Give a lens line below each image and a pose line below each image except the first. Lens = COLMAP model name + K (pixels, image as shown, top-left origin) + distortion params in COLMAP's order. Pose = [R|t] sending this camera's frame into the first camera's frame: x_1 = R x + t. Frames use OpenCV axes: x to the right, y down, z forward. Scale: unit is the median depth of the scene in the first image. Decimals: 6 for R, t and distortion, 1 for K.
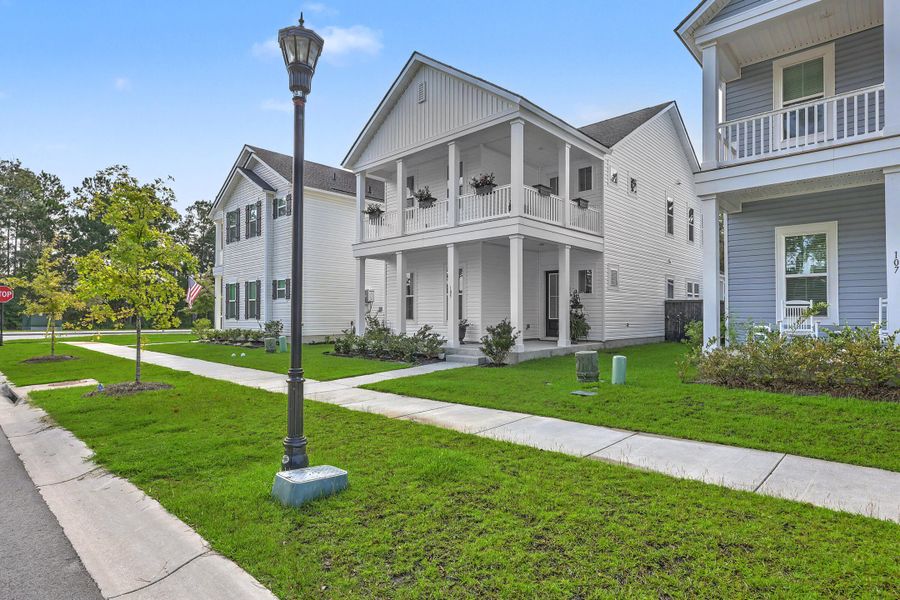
lens RADIAL K [[483.1, 0, 452.0], [0, 483.1, 306.8], [0, 0, 1]] dist [0.004244, 0.001995]
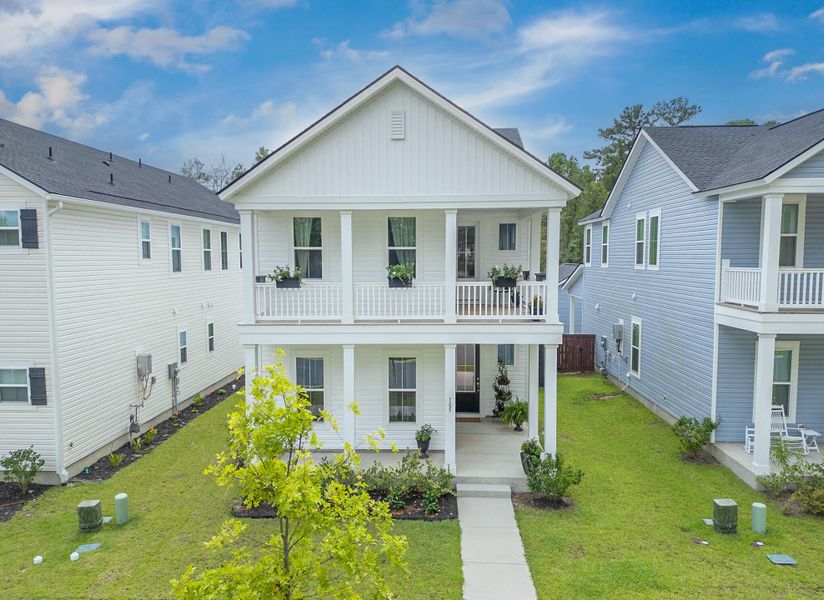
lens RADIAL K [[596.6, 0, 404.0], [0, 596.6, 304.6], [0, 0, 1]] dist [0.043019, -0.018049]
pose [[0.765160, -0.062637, 0.640787, -0.580938], [-0.005510, 0.994583, 0.103800, -0.255384], [-0.643817, -0.082954, 0.760669, 0.287568]]
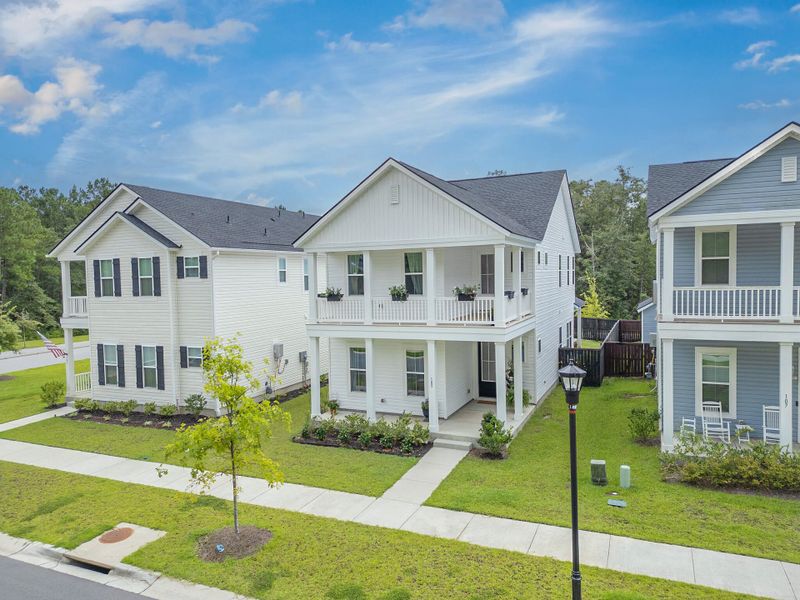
lens RADIAL K [[550.0, 0, 400.8], [0, 550.0, 294.0], [0, 0, 1]] dist [0.048132, 0.000583]
pose [[0.946274, -0.038794, 0.321029, -0.413581], [0.020405, 0.997963, 0.060450, -0.276449], [-0.322720, -0.050652, 0.945138, -0.153525]]
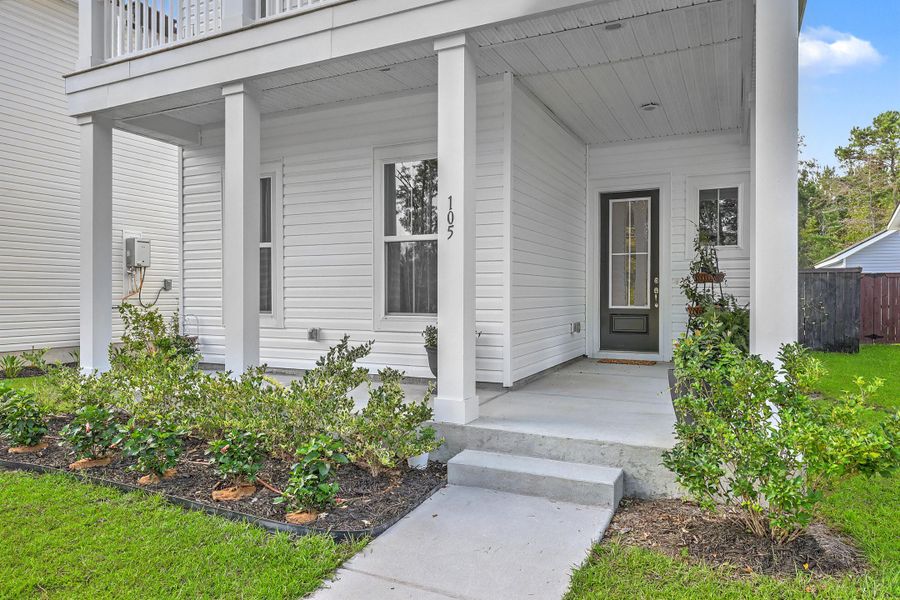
lens RADIAL K [[587.9, 0, 455.3], [0, 587.9, 299.3], [0, 0, 1]] dist [-0.001905, -0.000535]
pose [[0.953247, -0.005234, 0.302148, -0.086856], [-0.003359, 0.999605, 0.027912, 0.004704], [-0.302174, -0.027622, 0.952852, 0.599042]]
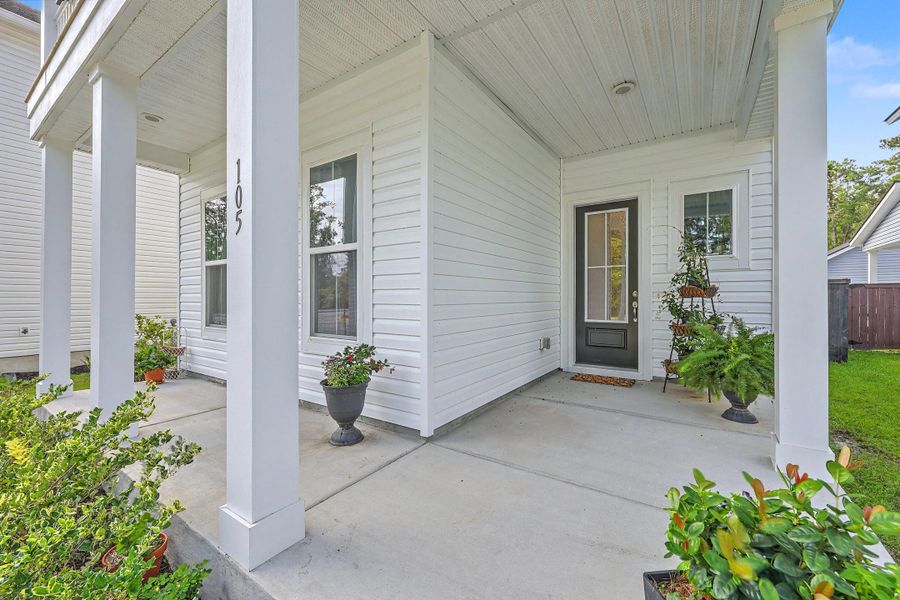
lens RADIAL K [[366.5, 0, 449.0], [0, 366.5, 296.7], [0, 0, 1]] dist [-0.001142, 0.000839]
pose [[0.987952, -0.002002, 0.154745, 0.037351], [-0.000541, 0.999865, 0.016392, -0.000794], [-0.154757, -0.016278, 0.987818, 0.760431]]
